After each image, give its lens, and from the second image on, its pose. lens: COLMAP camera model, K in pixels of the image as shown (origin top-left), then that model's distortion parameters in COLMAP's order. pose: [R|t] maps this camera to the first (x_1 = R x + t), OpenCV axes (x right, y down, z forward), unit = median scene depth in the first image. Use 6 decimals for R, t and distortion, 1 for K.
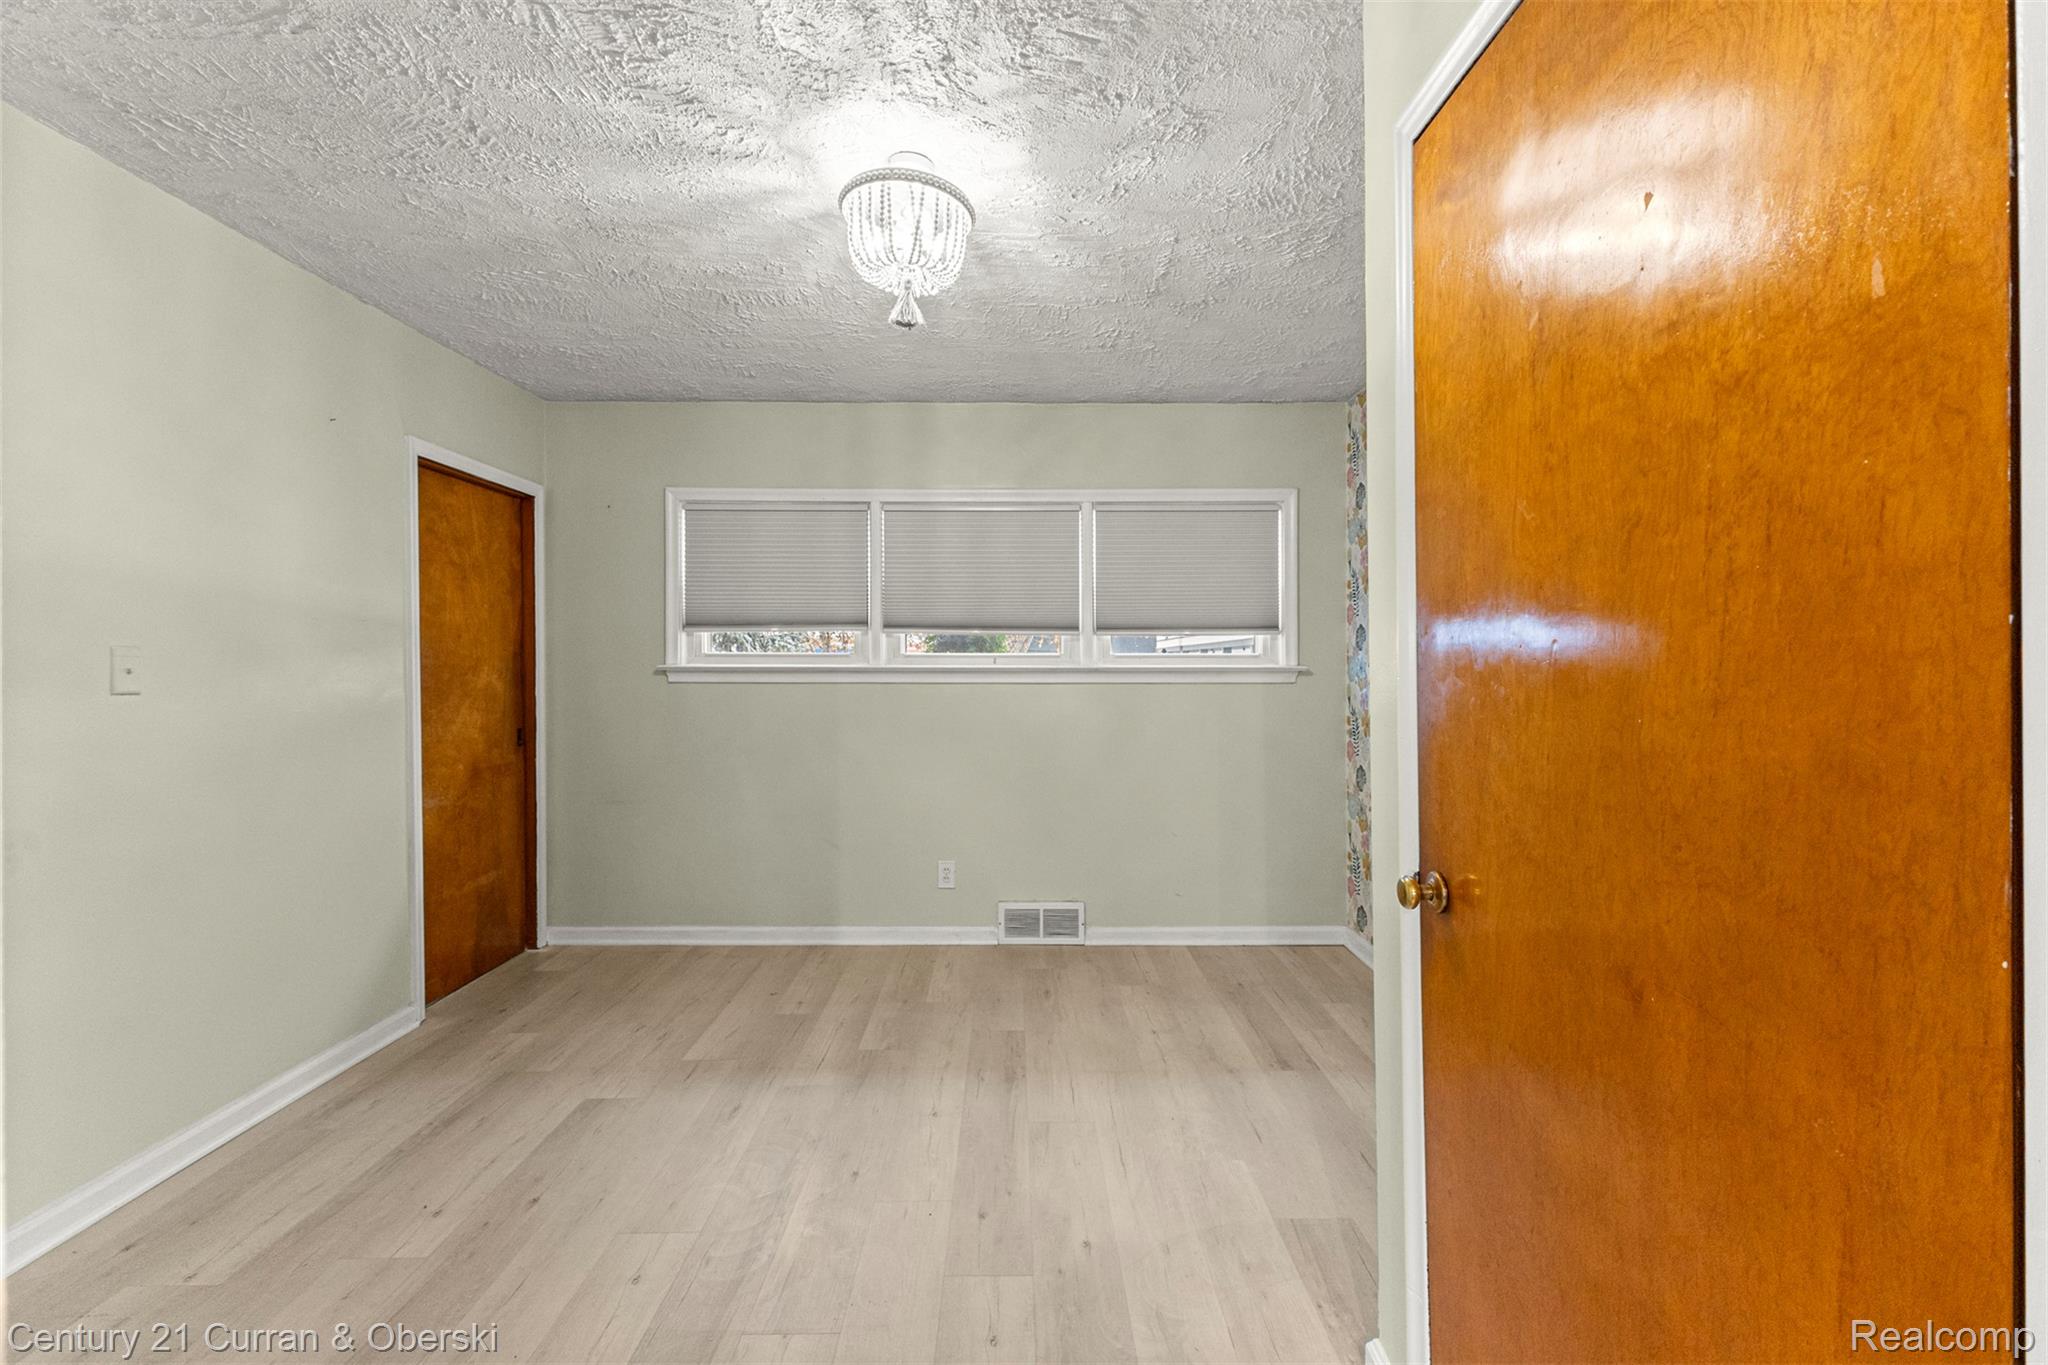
lens RADIAL K [[881.4, 0, 1027.6], [0, 881.4, 678.9], [0, 0, 1]] dist [0.006850, -0.000144]
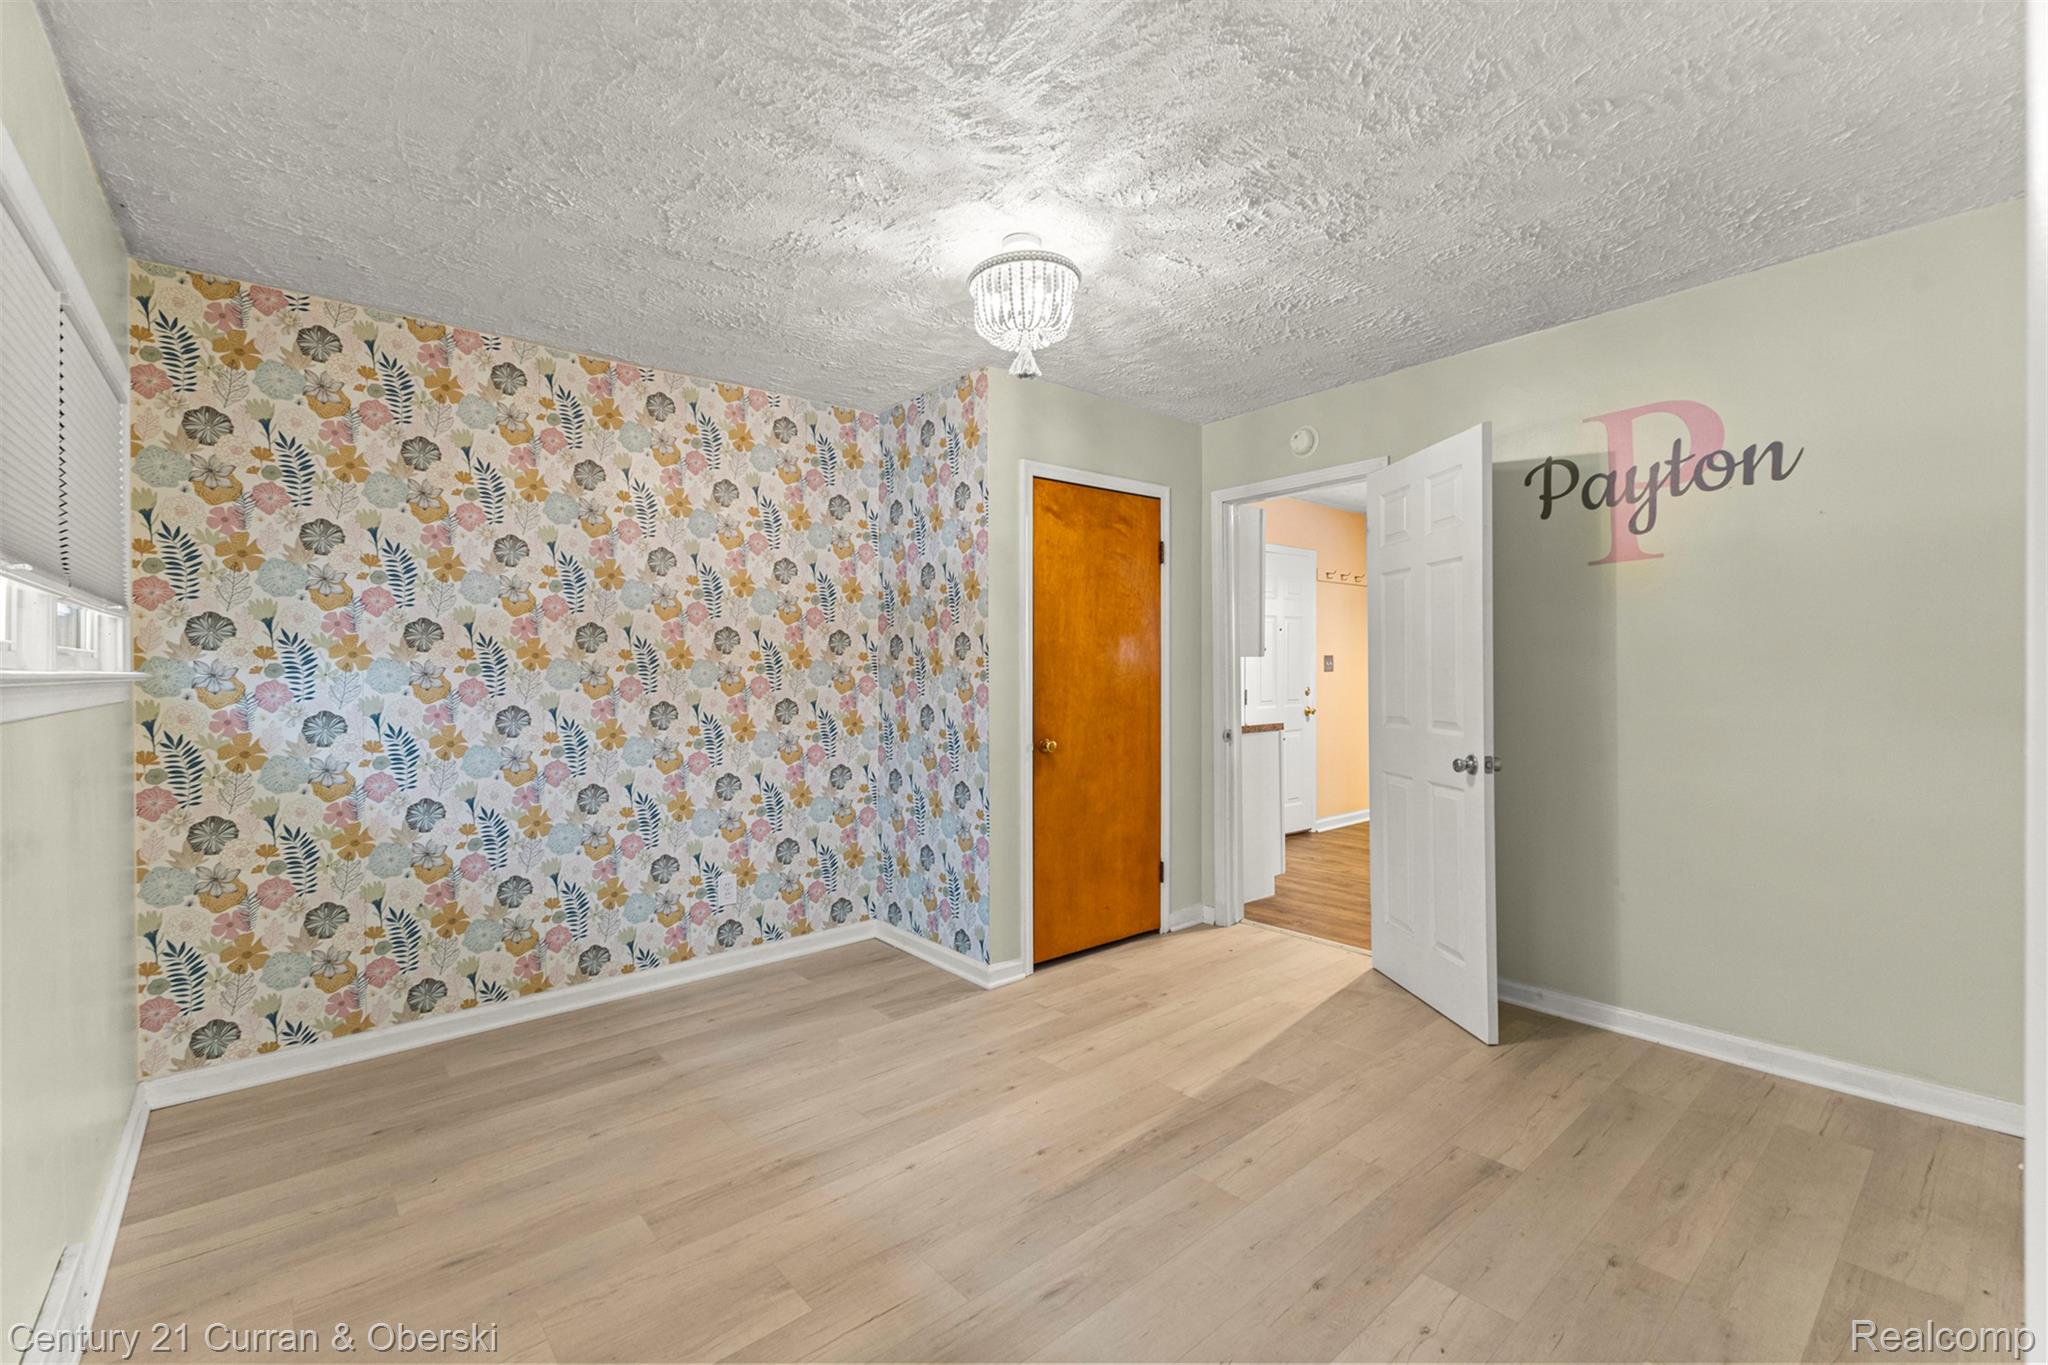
lens RADIAL K [[881.4, 0, 1027.6], [0, 881.4, 678.9], [0, 0, 1]] dist [0.006850, -0.000144]
pose [[-0.649657, -0.000476, 0.760227, -0.775269], [0.015854, 0.999774, 0.014174, -0.012719], [-0.760062, 0.021261, -0.649503, 1.328112]]
